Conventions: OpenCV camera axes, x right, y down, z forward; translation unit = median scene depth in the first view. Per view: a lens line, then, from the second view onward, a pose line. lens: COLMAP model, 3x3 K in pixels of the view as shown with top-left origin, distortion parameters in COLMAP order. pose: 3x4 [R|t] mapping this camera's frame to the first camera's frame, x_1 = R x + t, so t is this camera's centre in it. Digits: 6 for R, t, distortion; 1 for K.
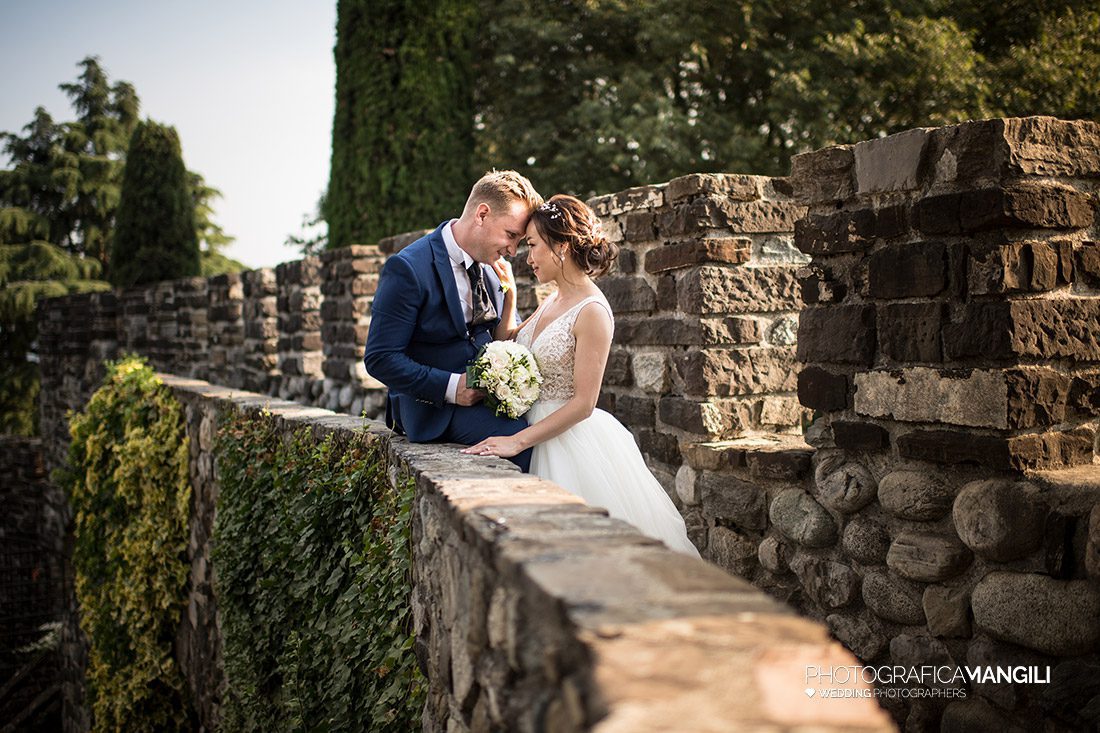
lens RADIAL K [[1169.6, 0, 550.1], [0, 1169.6, 362.8], [0, 0, 1]] dist [-0.064027, 0.000000]
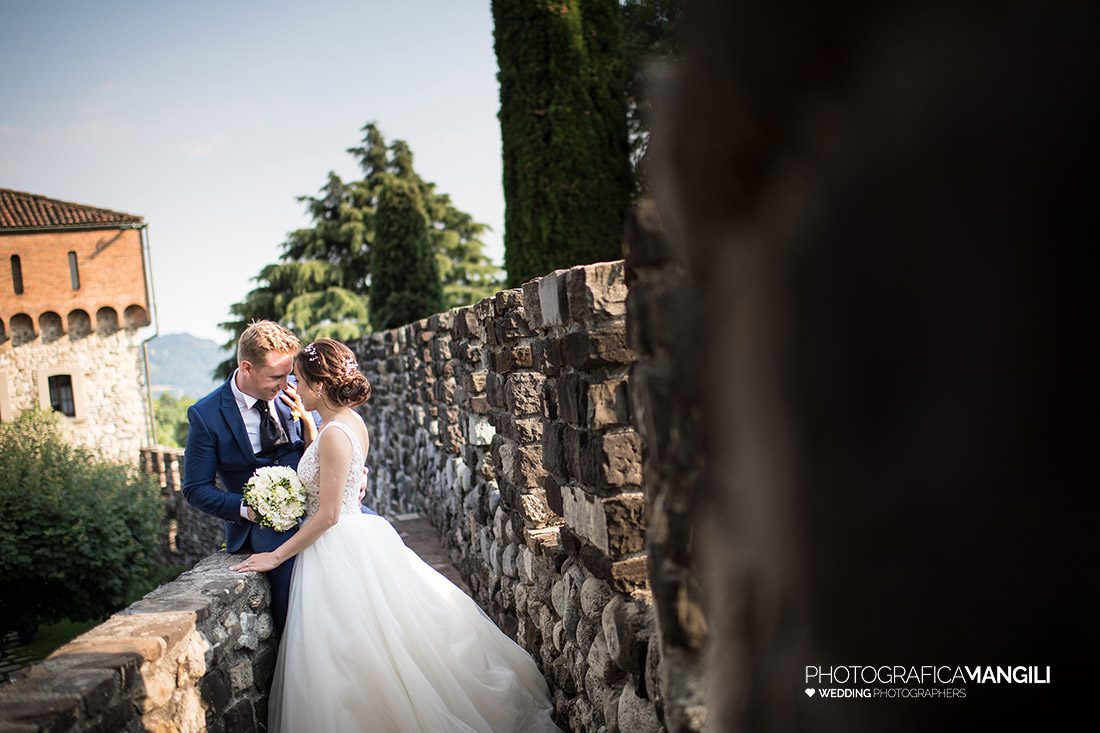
lens RADIAL K [[1090.6, 0, 550.0], [0, 1090.6, 369.5], [0, 0, 1]] dist [-0.097552, 0.000000]
pose [[0.961318, -0.067580, -0.267021, 0.425781], [0.070862, 0.997483, 0.002663, -0.083170], [0.266169, -0.021482, 0.963687, 0.007659]]
